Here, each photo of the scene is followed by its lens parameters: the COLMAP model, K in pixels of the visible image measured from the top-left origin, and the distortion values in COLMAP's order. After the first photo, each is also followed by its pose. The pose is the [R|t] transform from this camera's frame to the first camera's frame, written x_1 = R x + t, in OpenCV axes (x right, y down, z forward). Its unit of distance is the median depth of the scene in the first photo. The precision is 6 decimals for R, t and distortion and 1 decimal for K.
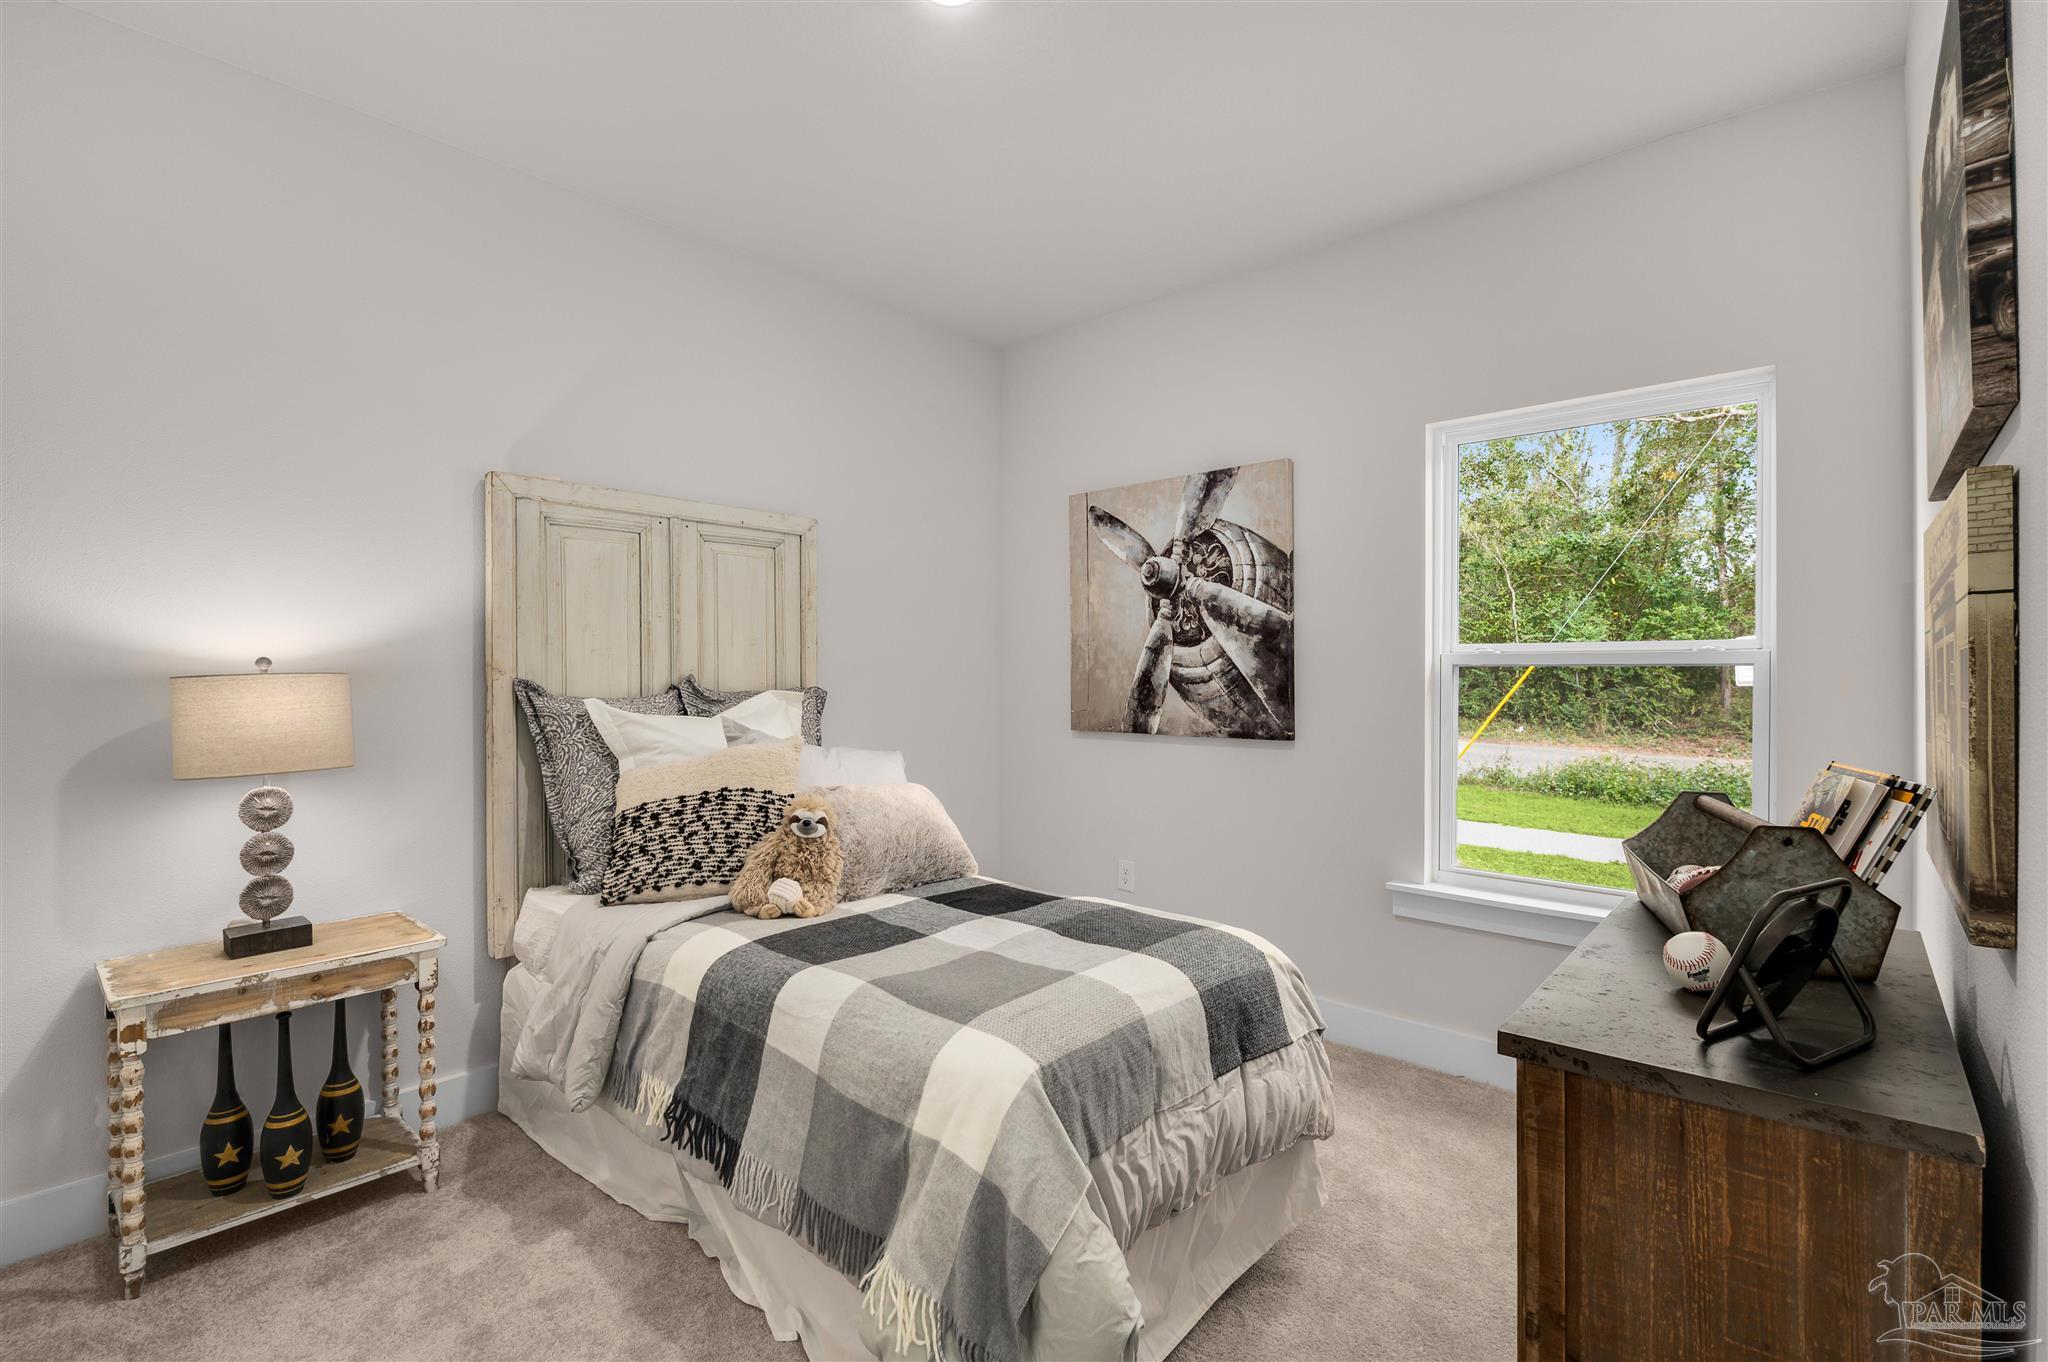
lens RADIAL K [[912.4, 0, 1015.5], [0, 912.4, 672.2], [0, 0, 1]] dist [-0.004084, -0.000526]
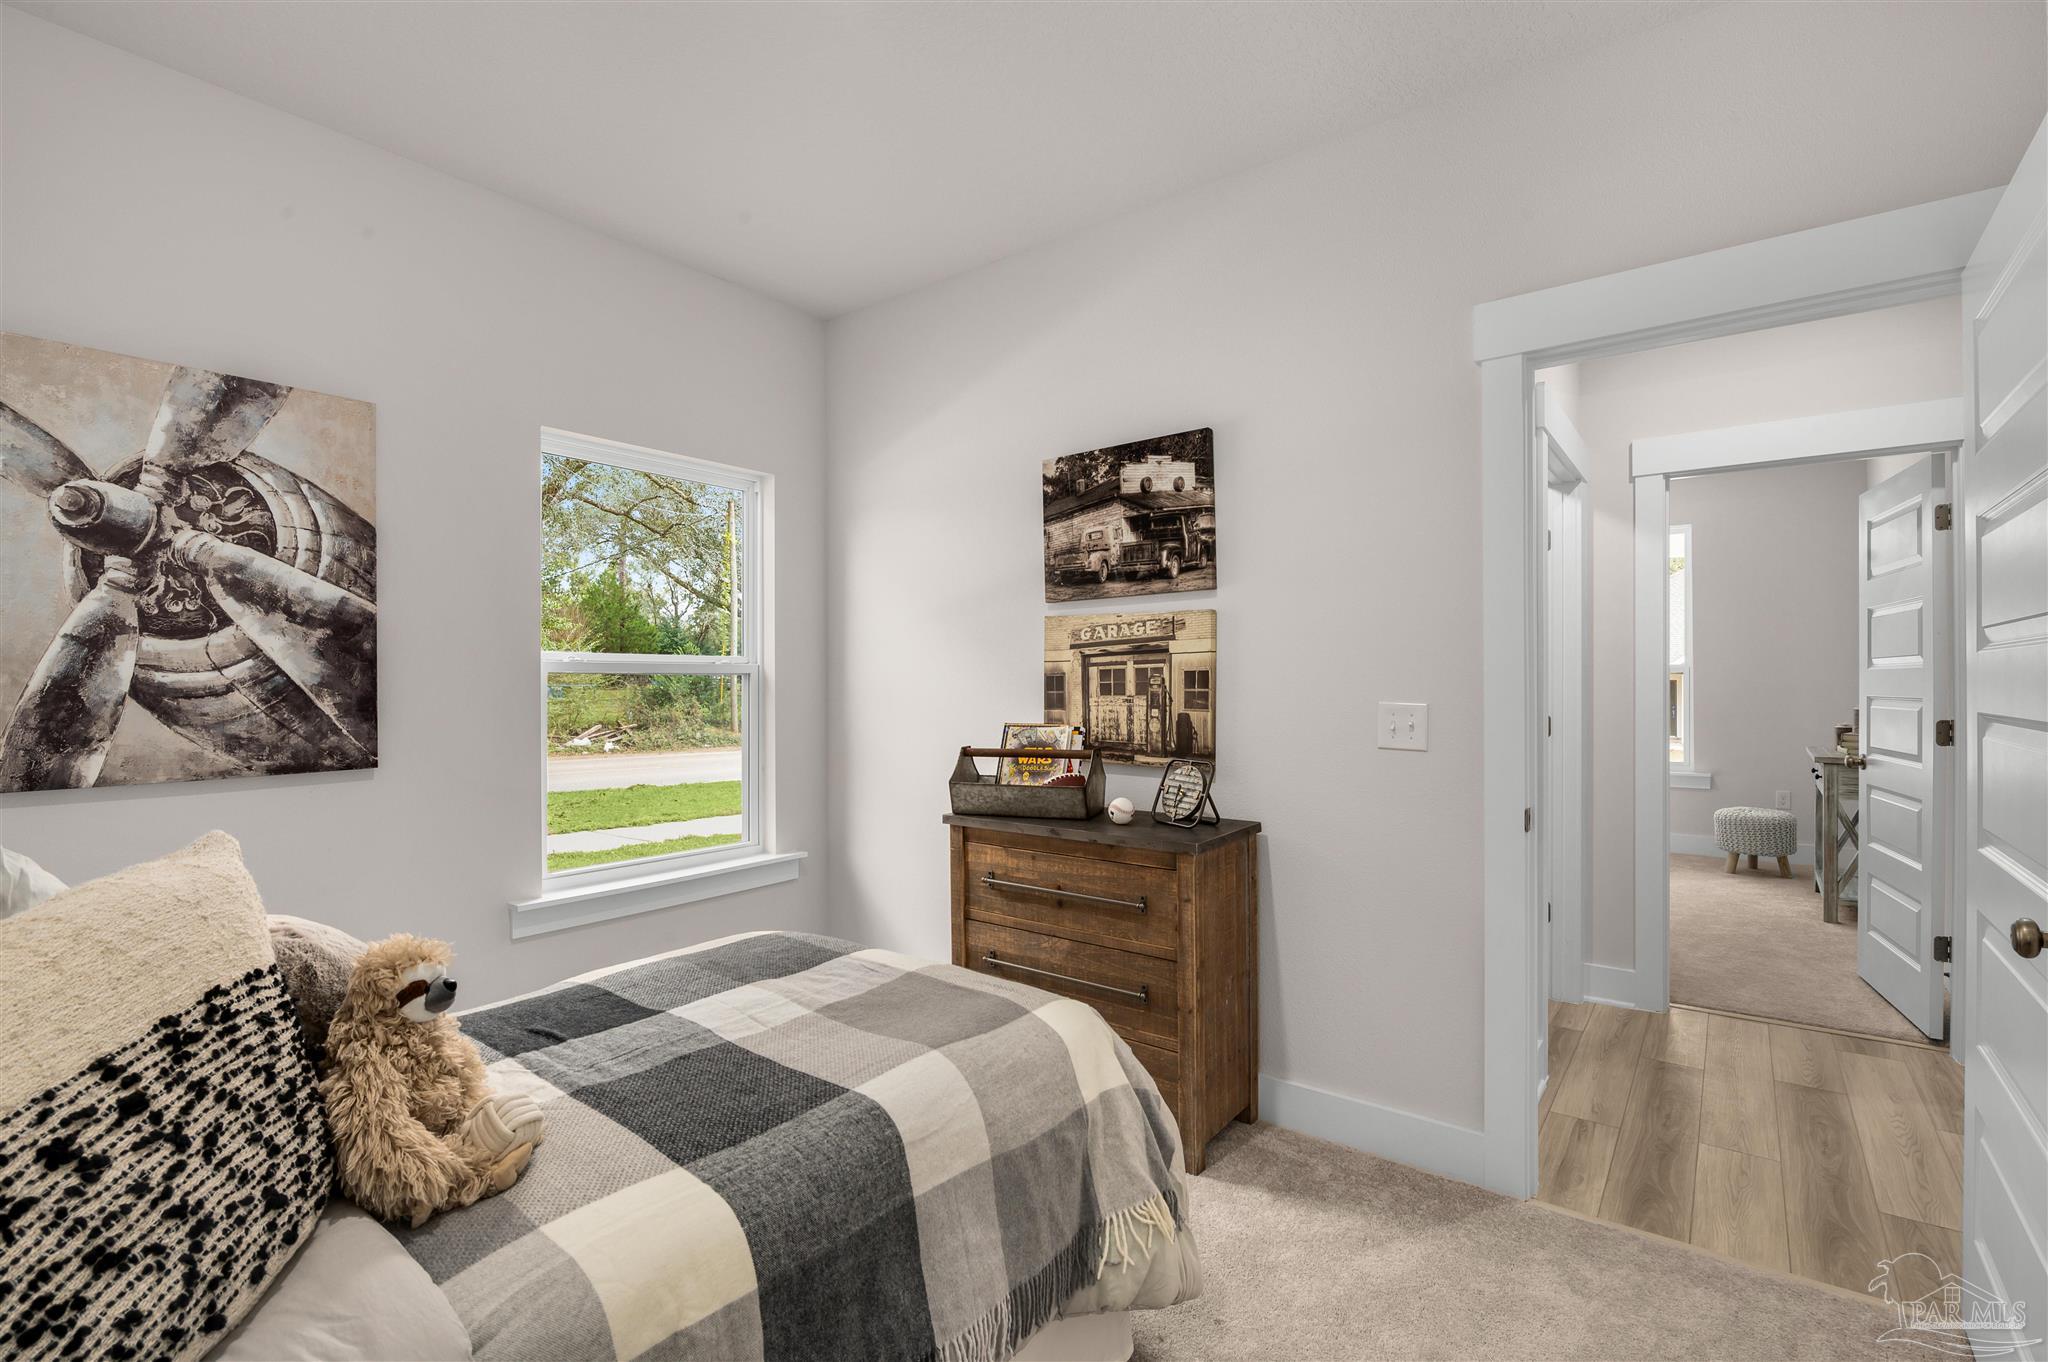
lens RADIAL K [[912.4, 0, 1034.2], [0, 912.4, 680.5], [0, 0, 1]] dist [-0.004084, -0.000526]
pose [[-0.072271, -0.002091, 0.997383, -0.484051], [0.000489, 0.999998, 0.002132, -0.000553], [-0.997385, 0.000641, -0.072270, 0.466991]]
